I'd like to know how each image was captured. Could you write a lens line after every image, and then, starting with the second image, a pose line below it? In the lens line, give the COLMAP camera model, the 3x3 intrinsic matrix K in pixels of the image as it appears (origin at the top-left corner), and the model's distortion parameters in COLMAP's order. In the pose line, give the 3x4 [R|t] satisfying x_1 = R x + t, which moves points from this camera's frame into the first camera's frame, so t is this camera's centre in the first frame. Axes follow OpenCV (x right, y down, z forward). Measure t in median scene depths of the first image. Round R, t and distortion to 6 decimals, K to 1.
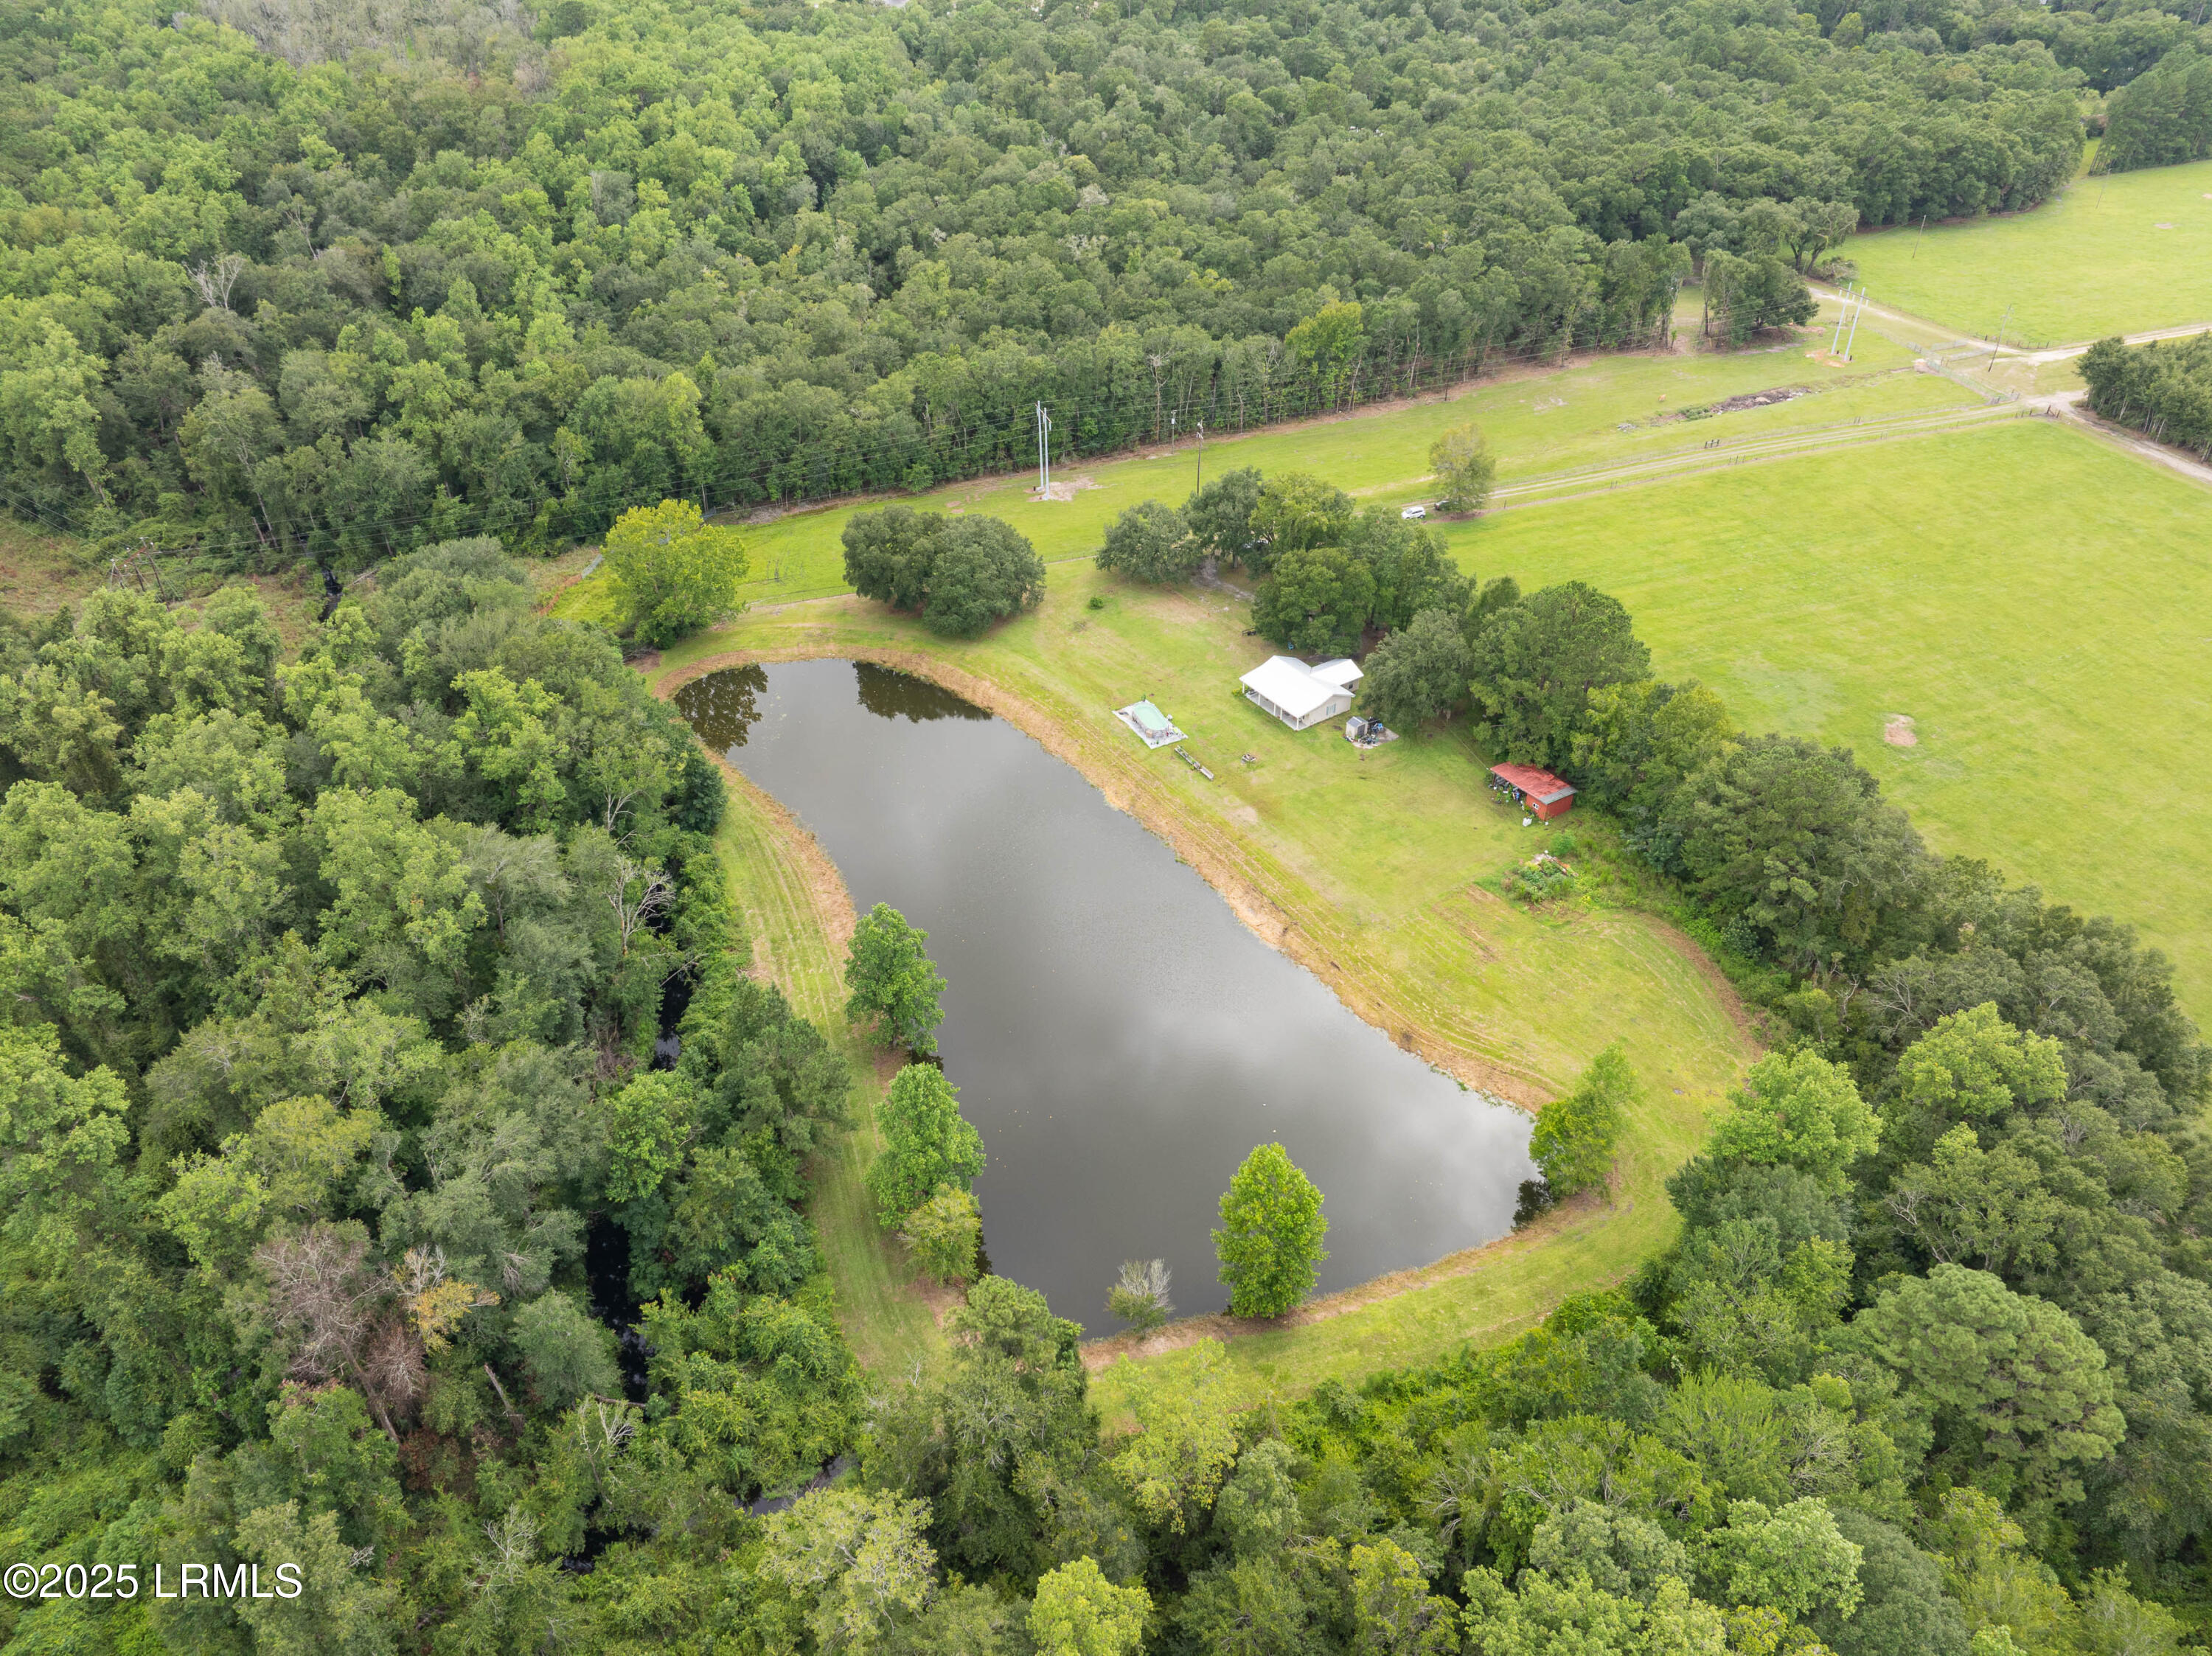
lens RADIAL K [[1555.7, 0, 1117.2], [0, 1555.7, 820.2], [0, 0, 1]] dist [-0.045182, 0.008627]
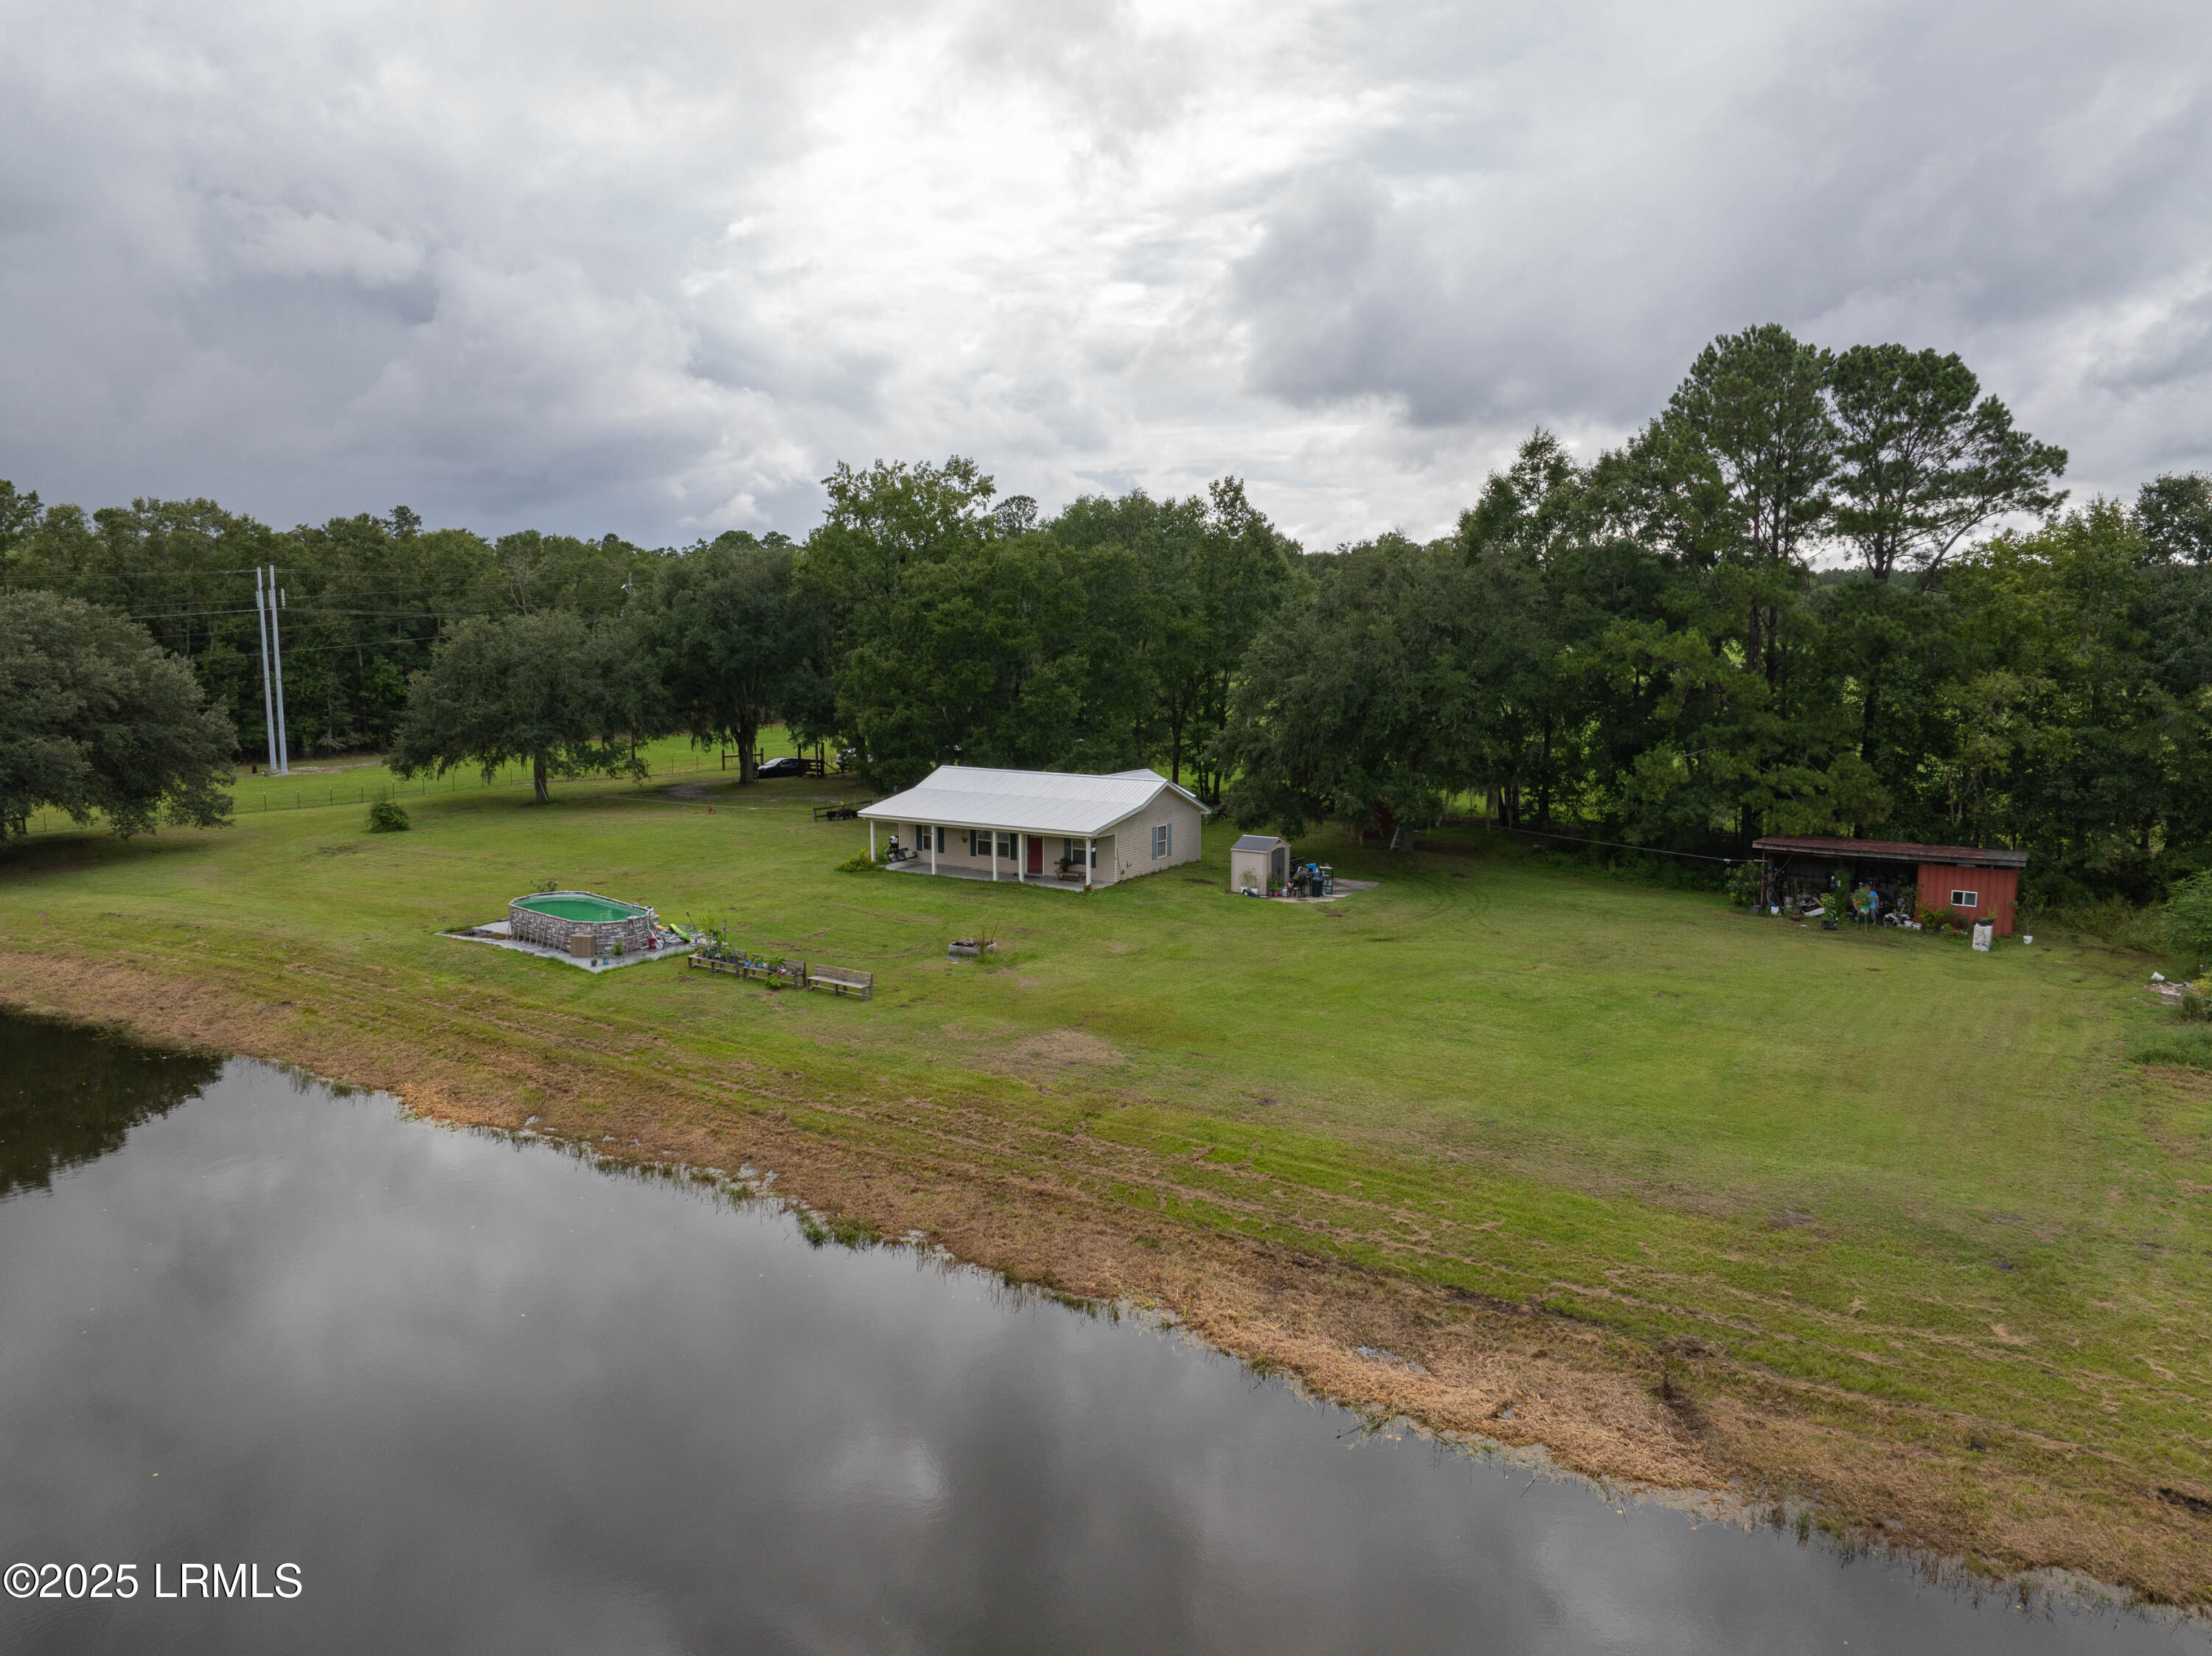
lens RADIAL K [[1555.7, 0, 1117.2], [0, 1555.7, 820.2], [0, 0, 1]] dist [-0.045182, 0.008627]
pose [[0.918178, -0.049195, 0.393102, 0.001154], [0.231297, 0.872157, -0.431097, 0.051793], [-0.321639, 0.486747, 0.812173, 0.607892]]
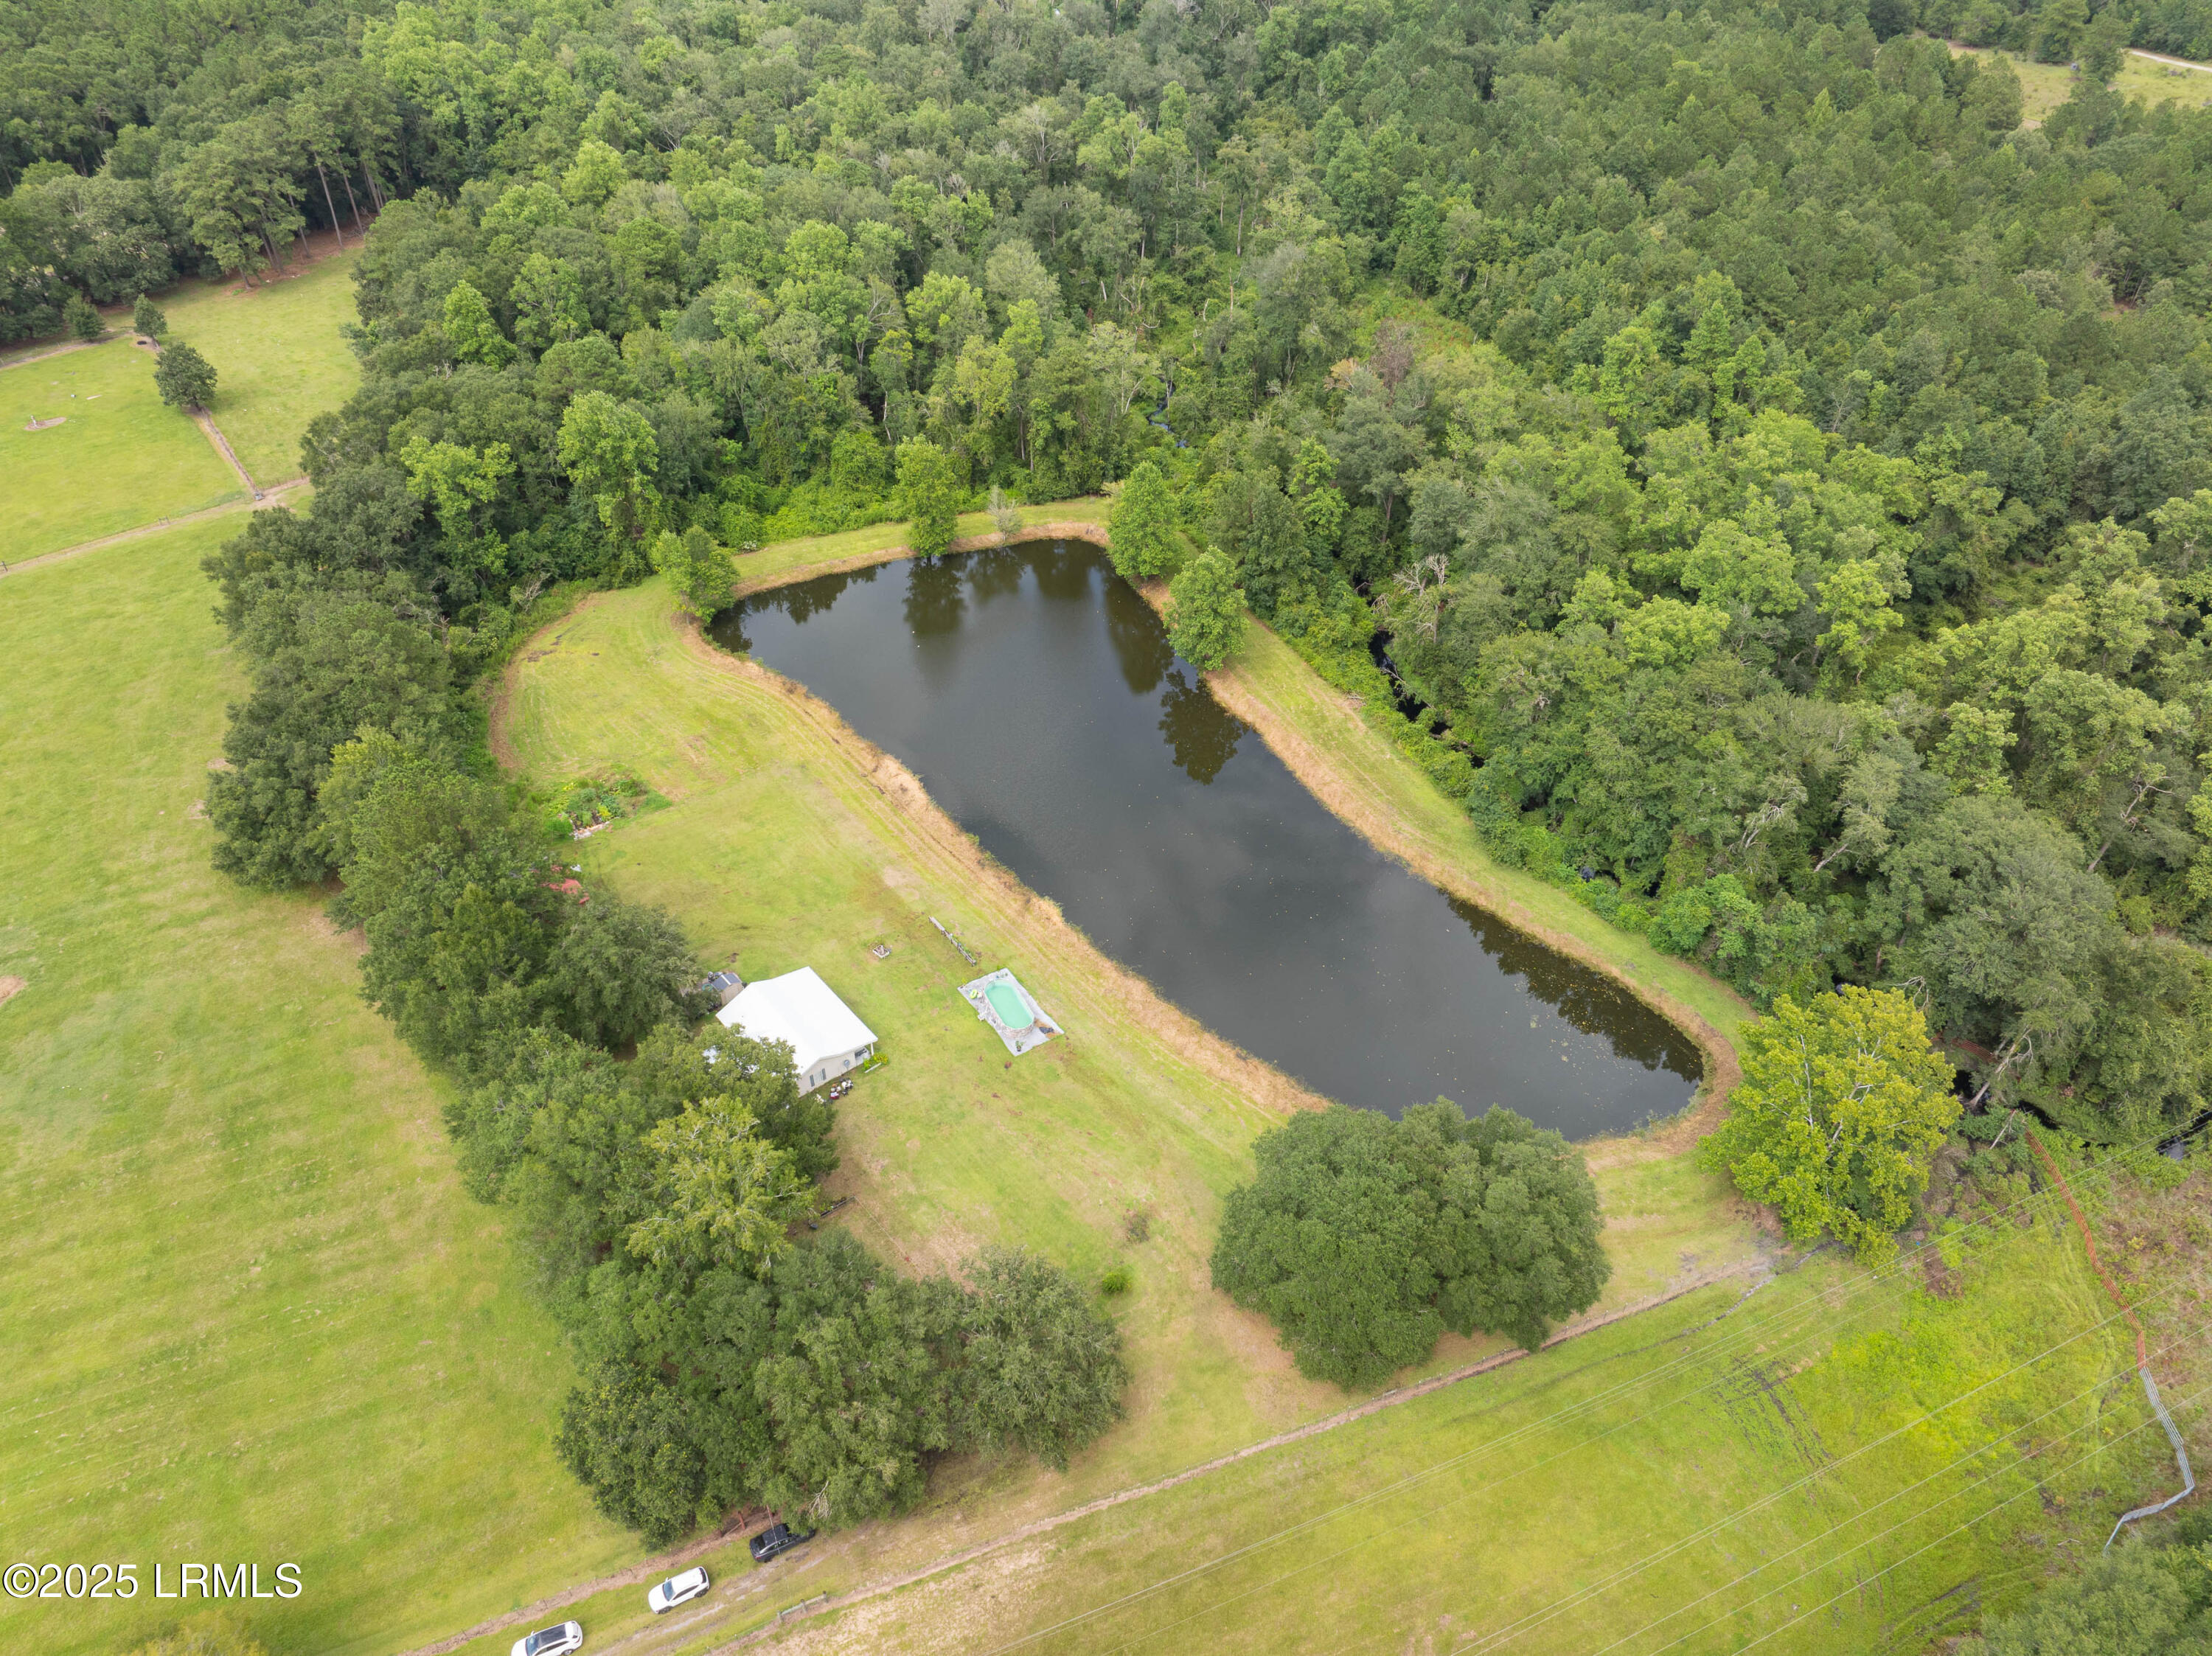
lens RADIAL K [[1555.7, 0, 1117.2], [0, 1555.7, 820.2], [0, 0, 1]] dist [-0.045182, 0.008627]
pose [[-0.996491, 0.043617, -0.071431, 0.015611], [-0.057740, 0.259576, 0.963995, -0.654274], [0.060588, 0.964737, -0.256147, 0.916519]]
